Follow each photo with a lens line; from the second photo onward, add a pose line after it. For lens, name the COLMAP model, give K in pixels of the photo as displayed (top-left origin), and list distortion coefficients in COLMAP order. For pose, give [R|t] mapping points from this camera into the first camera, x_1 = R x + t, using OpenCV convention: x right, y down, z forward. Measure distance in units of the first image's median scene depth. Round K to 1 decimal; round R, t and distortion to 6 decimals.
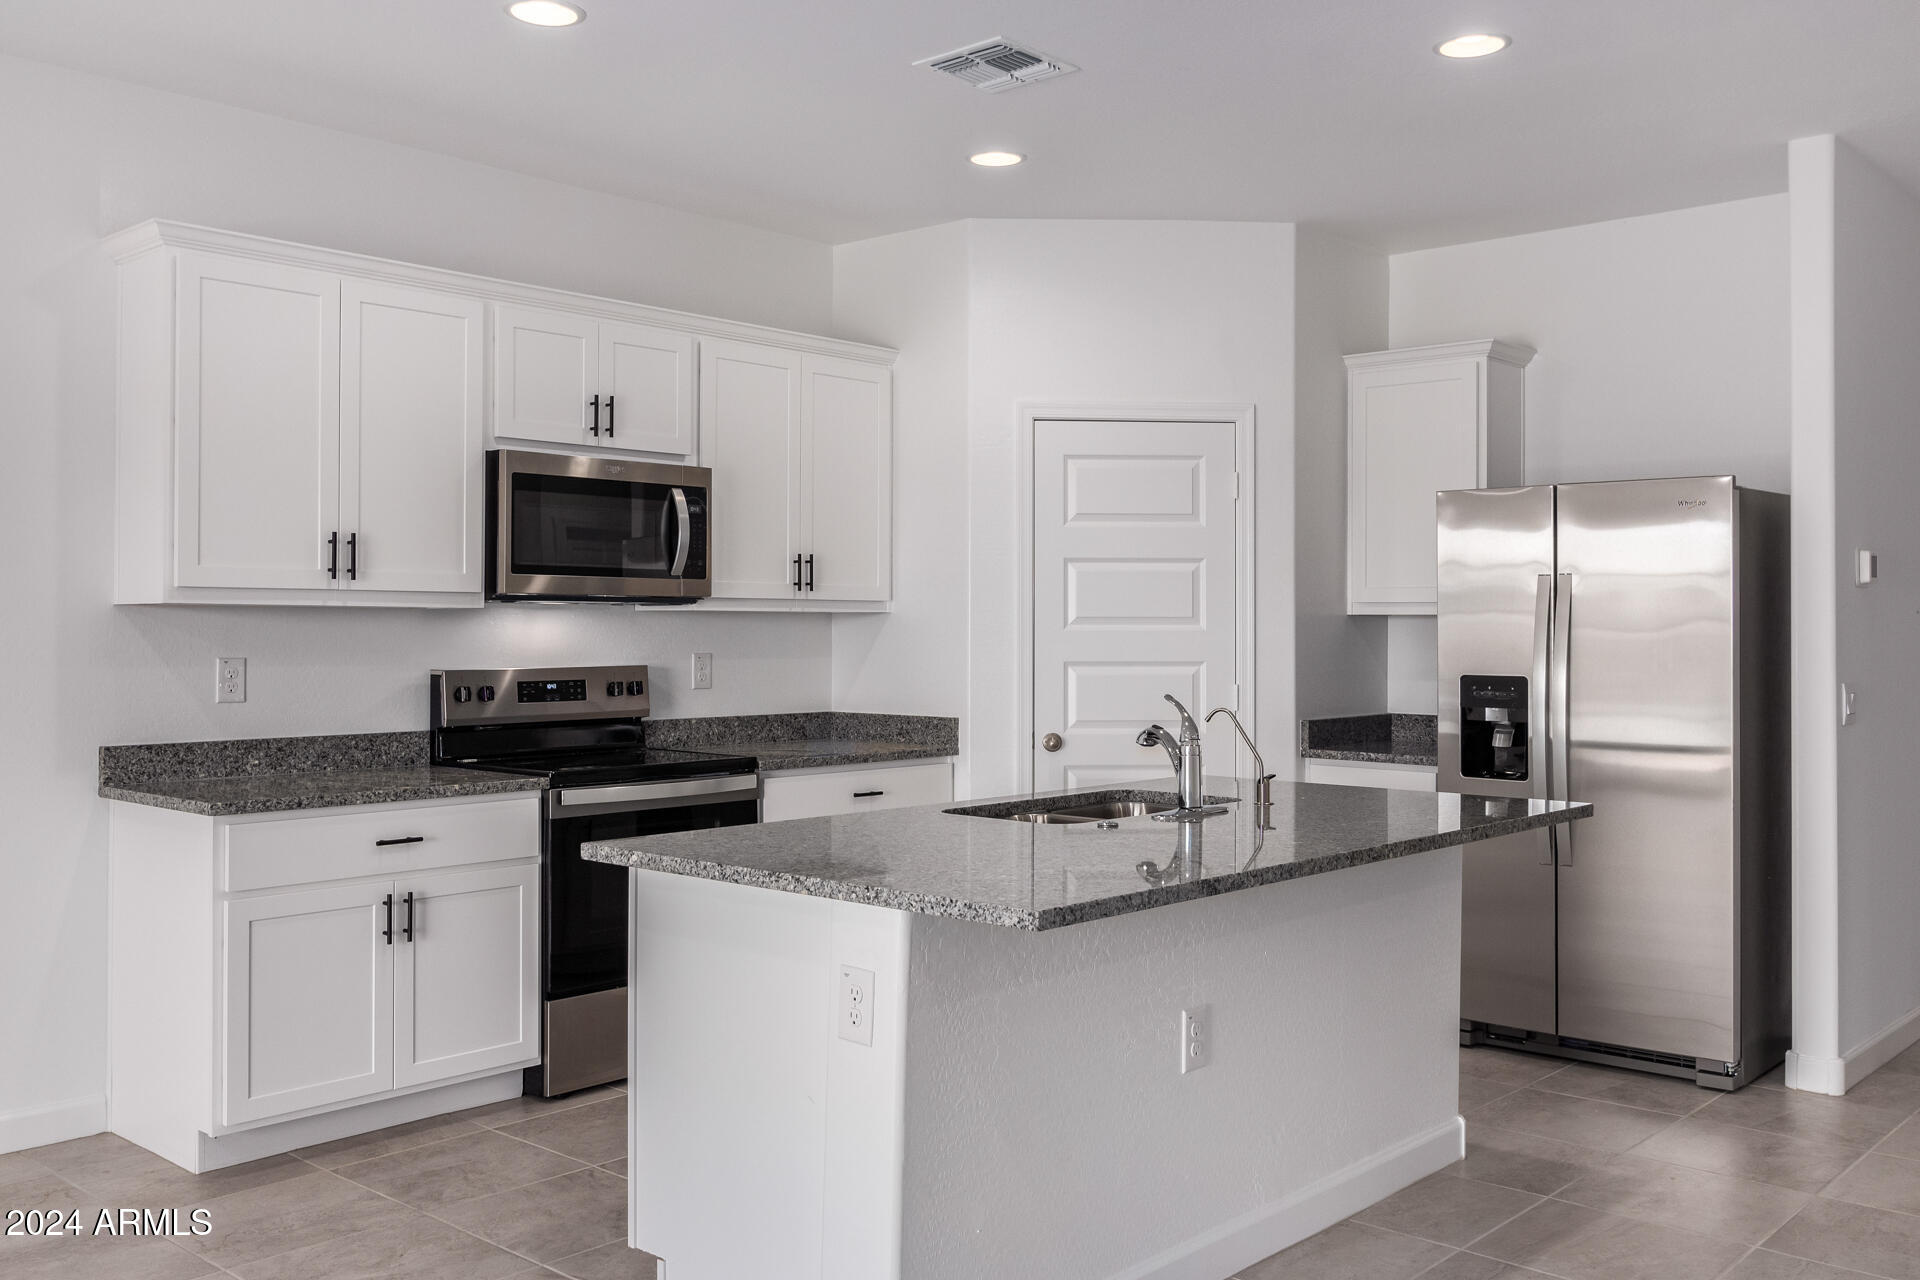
lens RADIAL K [[1698.5, 0, 1027.2], [0, 1698.5, 602.4], [0, 0, 1]] dist [-0.006491, 0.002947]
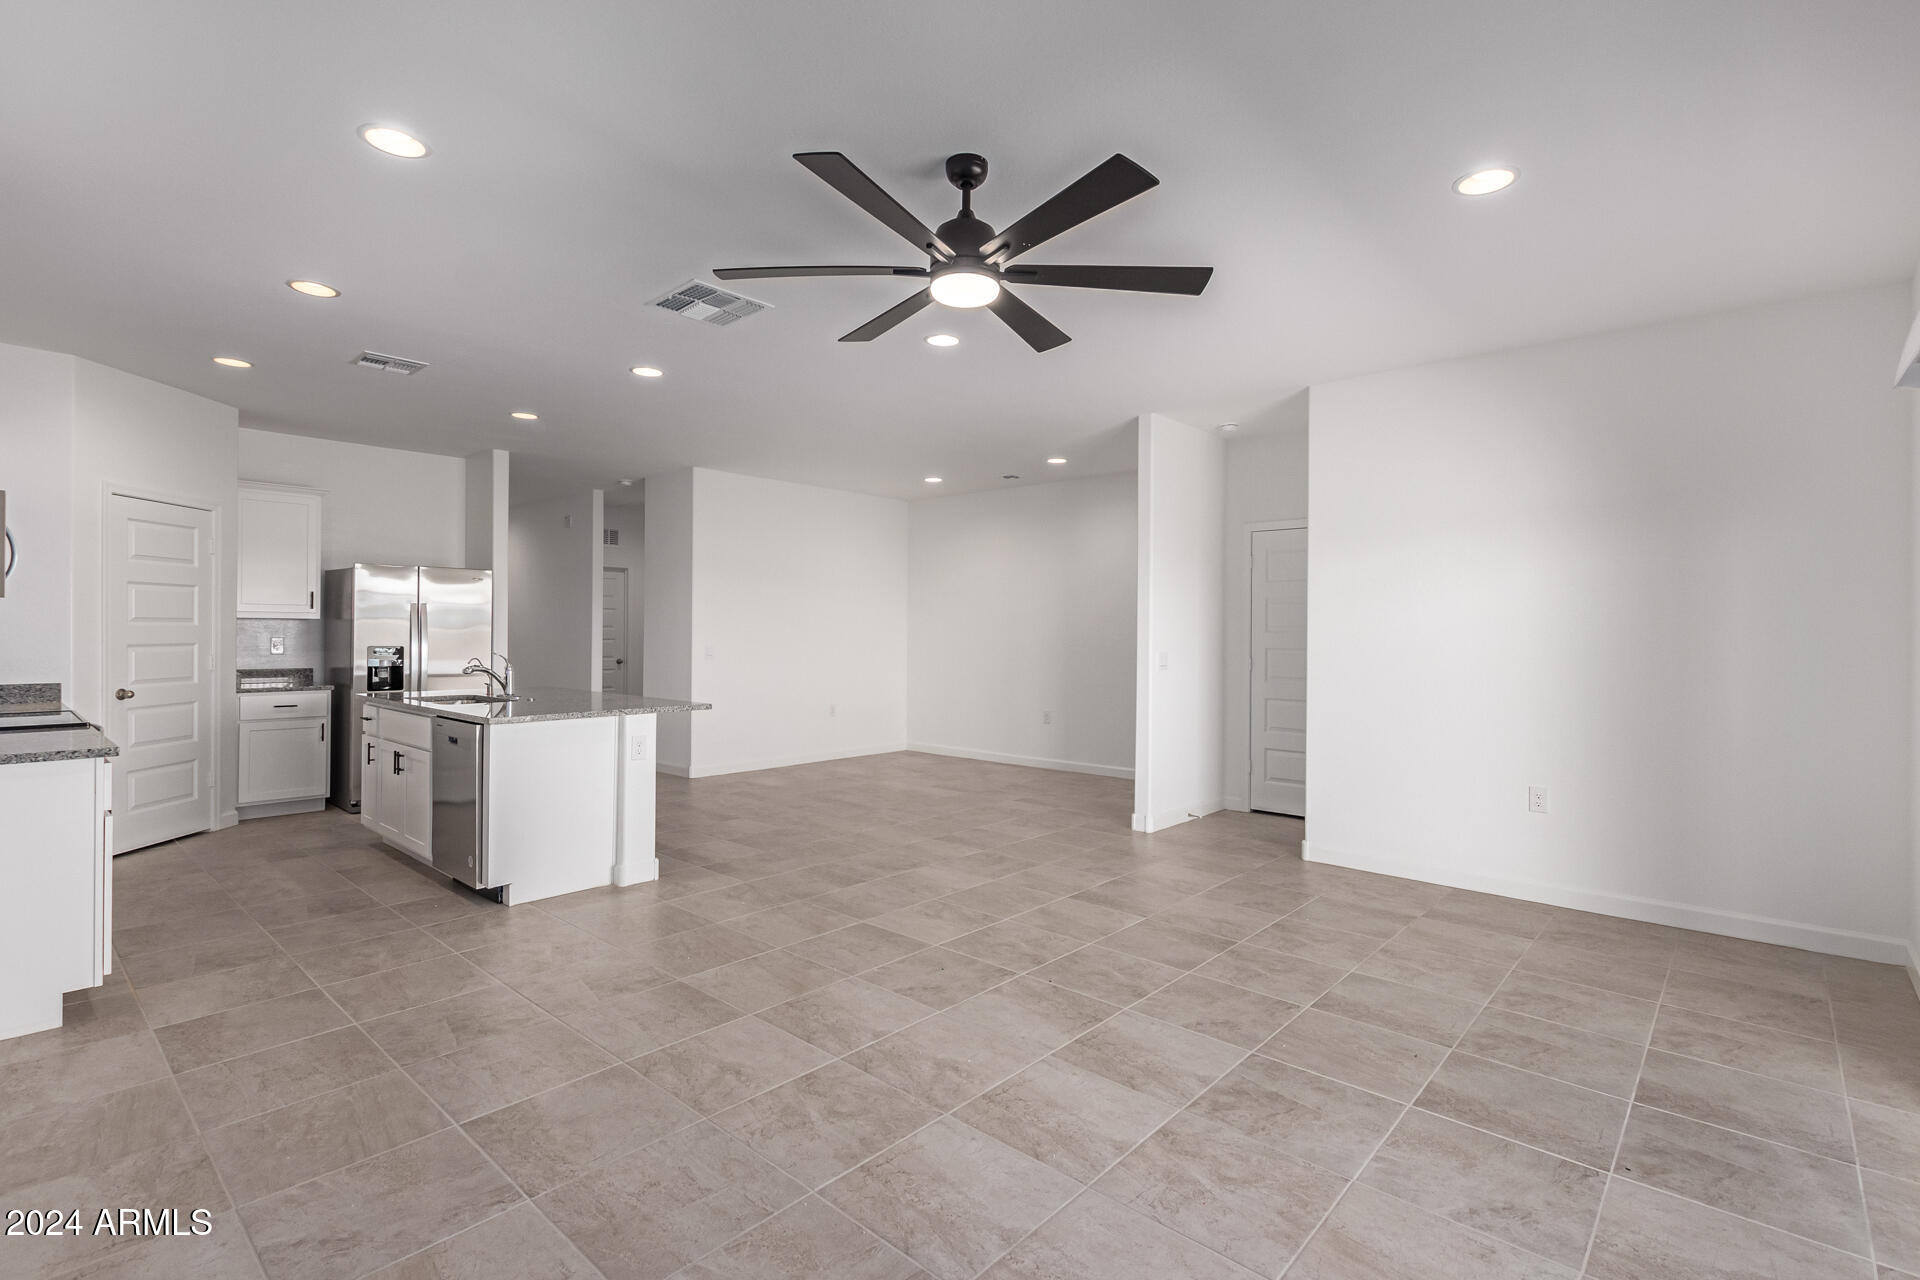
lens RADIAL K [[859.7, 0, 948.6], [0, 859.7, 630.9], [0, 0, 1]] dist [0.002795, -0.002606]
pose [[0.020701, -0.003436, 0.999780, -0.902731], [-0.020015, 0.999792, 0.003851, 0.003068], [-0.999585, -0.020090, 0.020628, 0.220630]]
